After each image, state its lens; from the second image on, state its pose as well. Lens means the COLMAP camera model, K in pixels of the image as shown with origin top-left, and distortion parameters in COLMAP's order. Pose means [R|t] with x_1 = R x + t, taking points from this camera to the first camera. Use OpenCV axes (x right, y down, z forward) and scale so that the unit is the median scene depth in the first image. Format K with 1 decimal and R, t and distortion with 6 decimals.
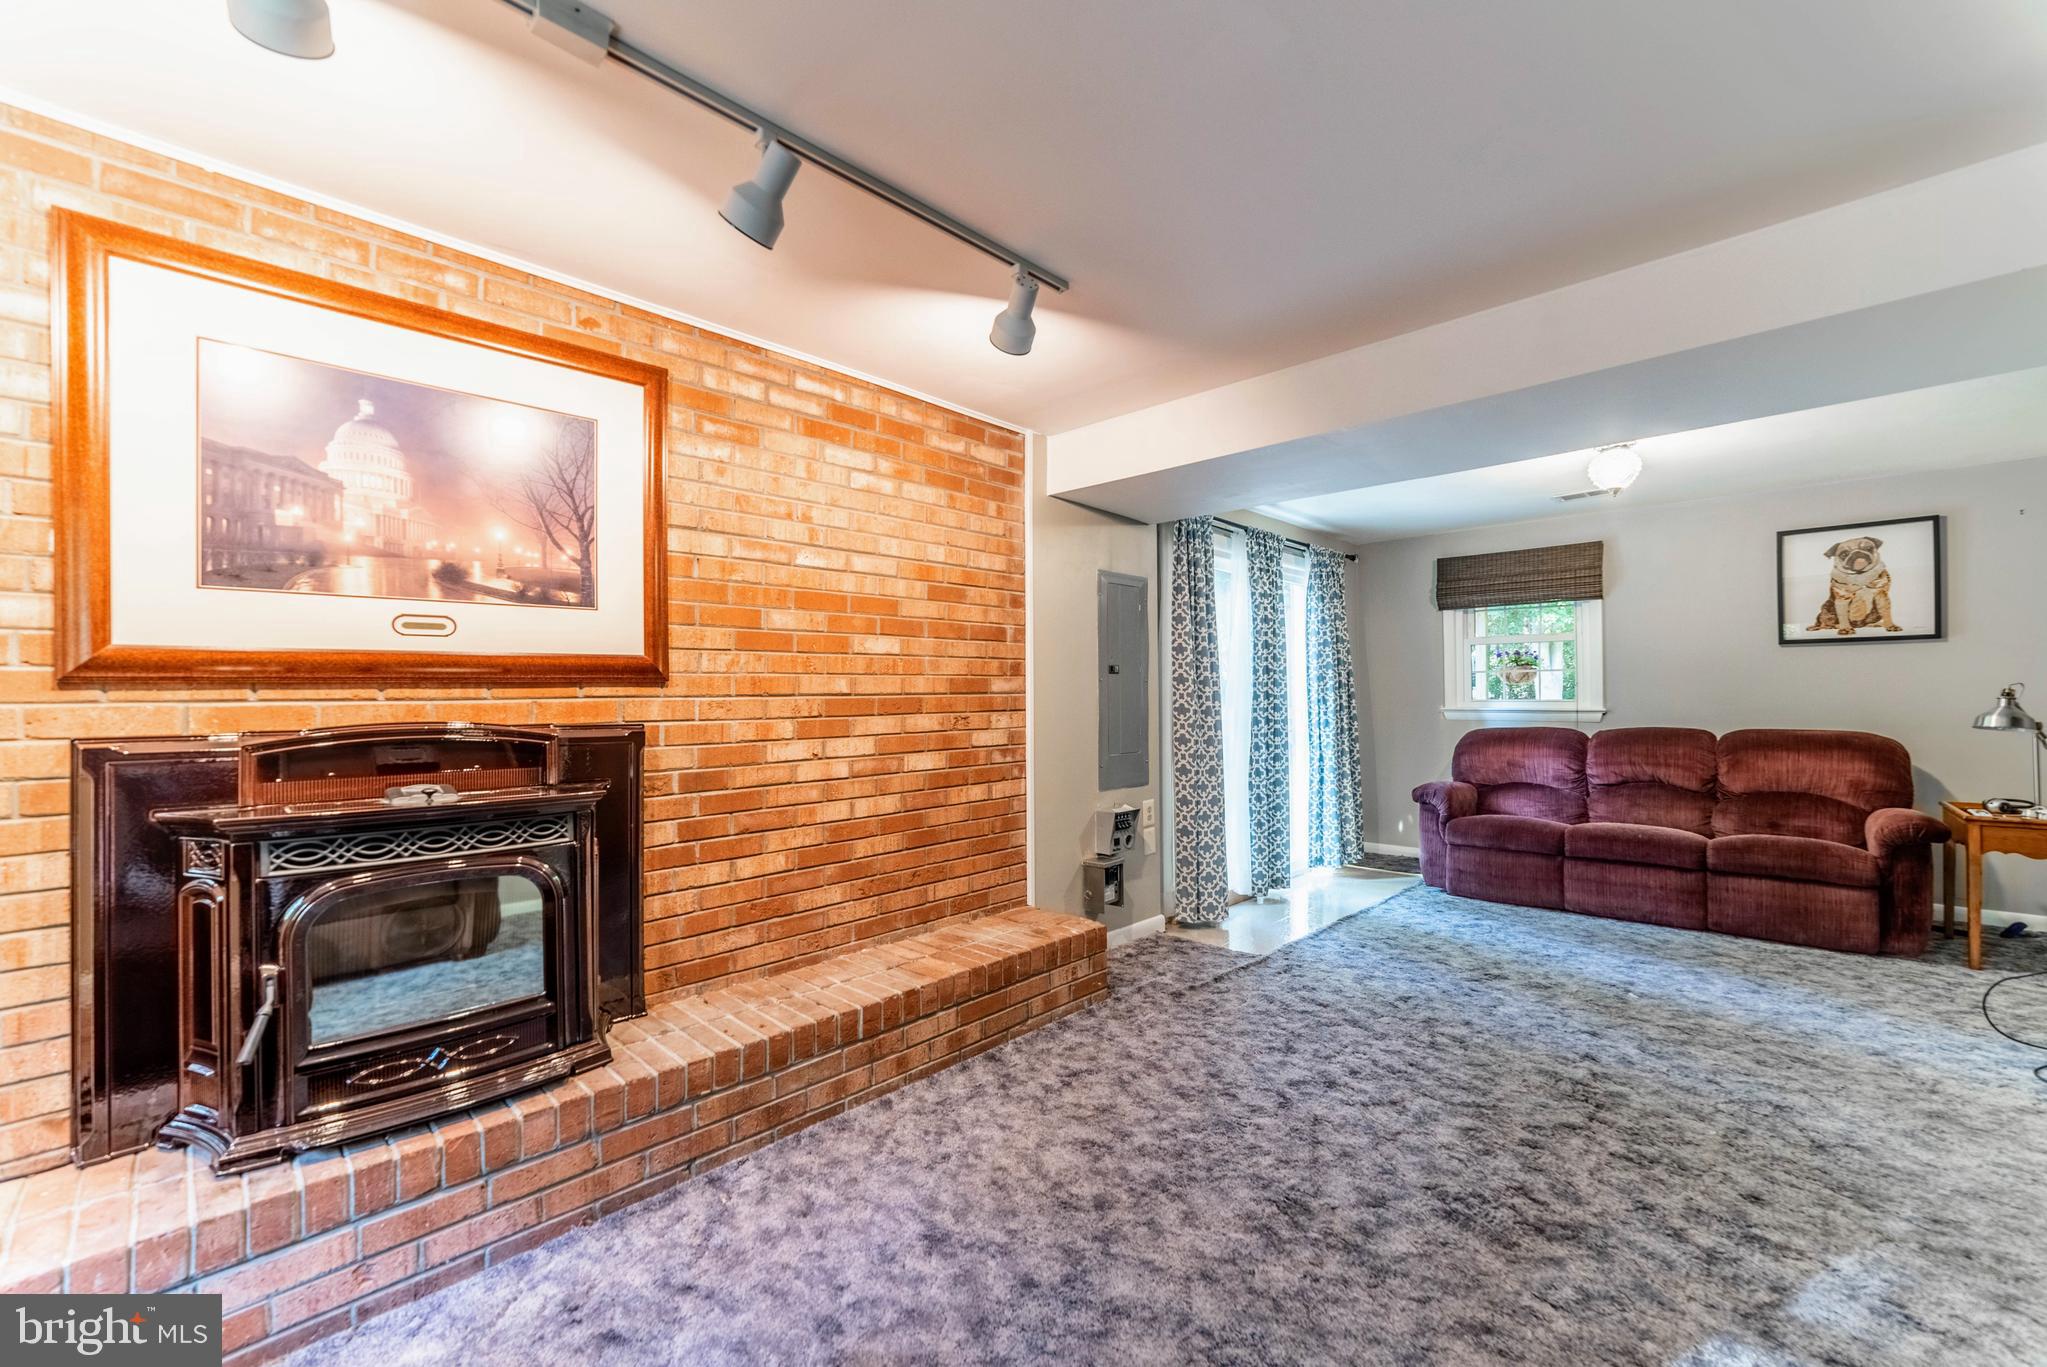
lens RADIAL K [[822.3, 0, 1025.2], [0, 822.3, 687.8], [0, 0, 1]] dist [-0.040708, 0.009071]
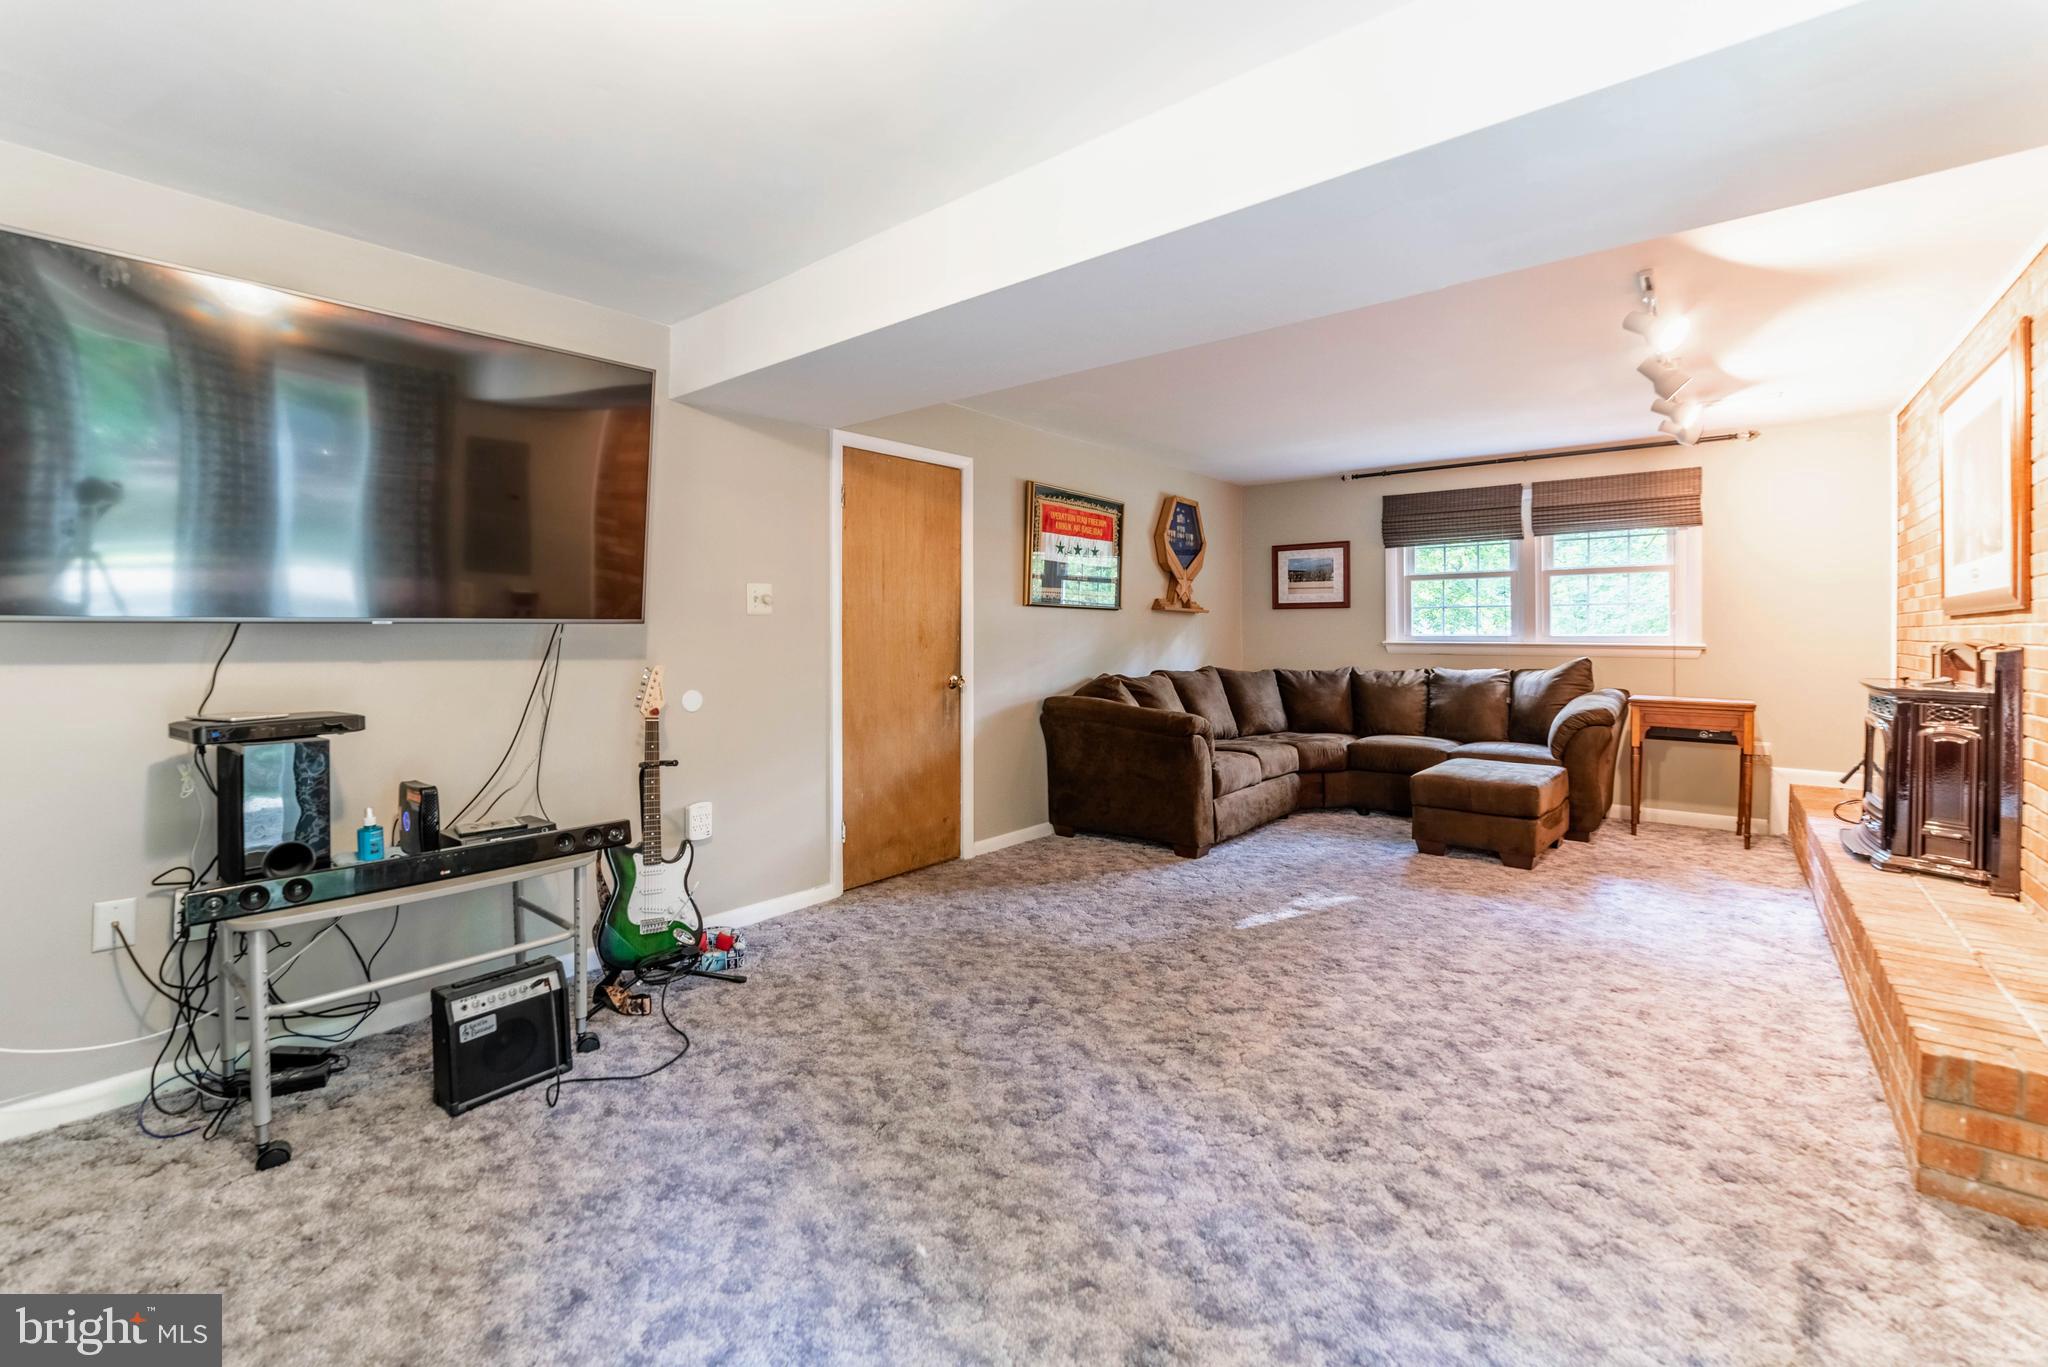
lens RADIAL K [[846.5, 0, 1016.8], [0, 846.5, 629.8], [0, 0, 1]] dist [-0.020508, 0.000009]
pose [[-0.997883, 0.009839, -0.064284, 0.892051], [0.010645, 0.999869, -0.012204, 0.017831], [0.064155, -0.012863, -0.997857, 1.856604]]
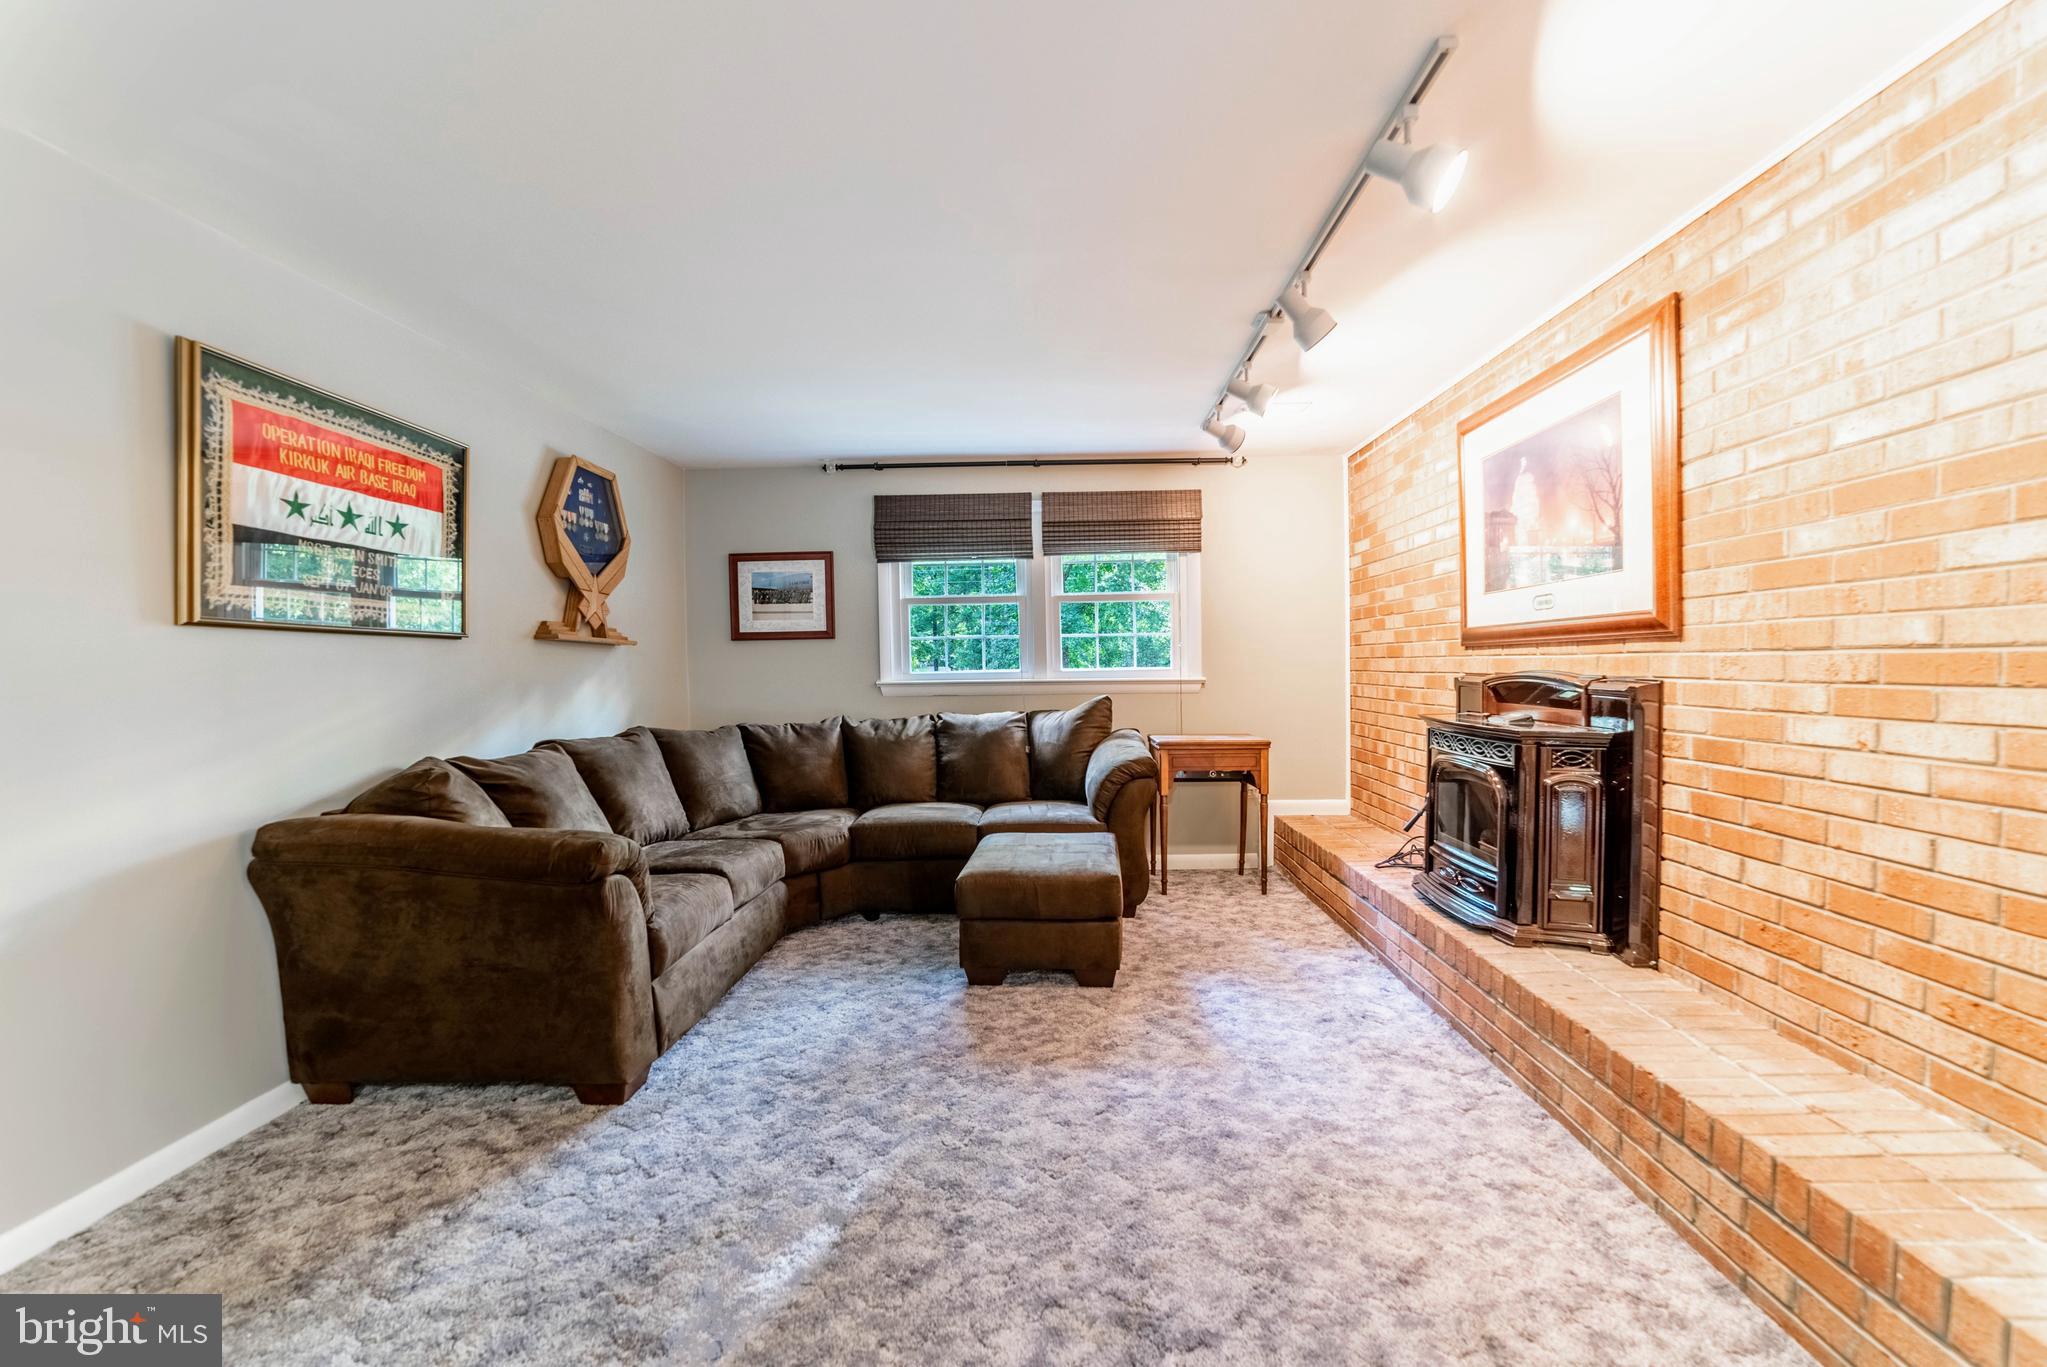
lens RADIAL K [[807.8, 0, 1037.2], [0, 807.8, 687.3], [0, 0, 1]] dist [-0.037683, 0.008545]
pose [[-0.735608, 0.041123, -0.676158, 0.651248], [0.029053, 0.999152, 0.029159, 0.003641], [0.676784, 0.001805, -0.736179, 1.086427]]
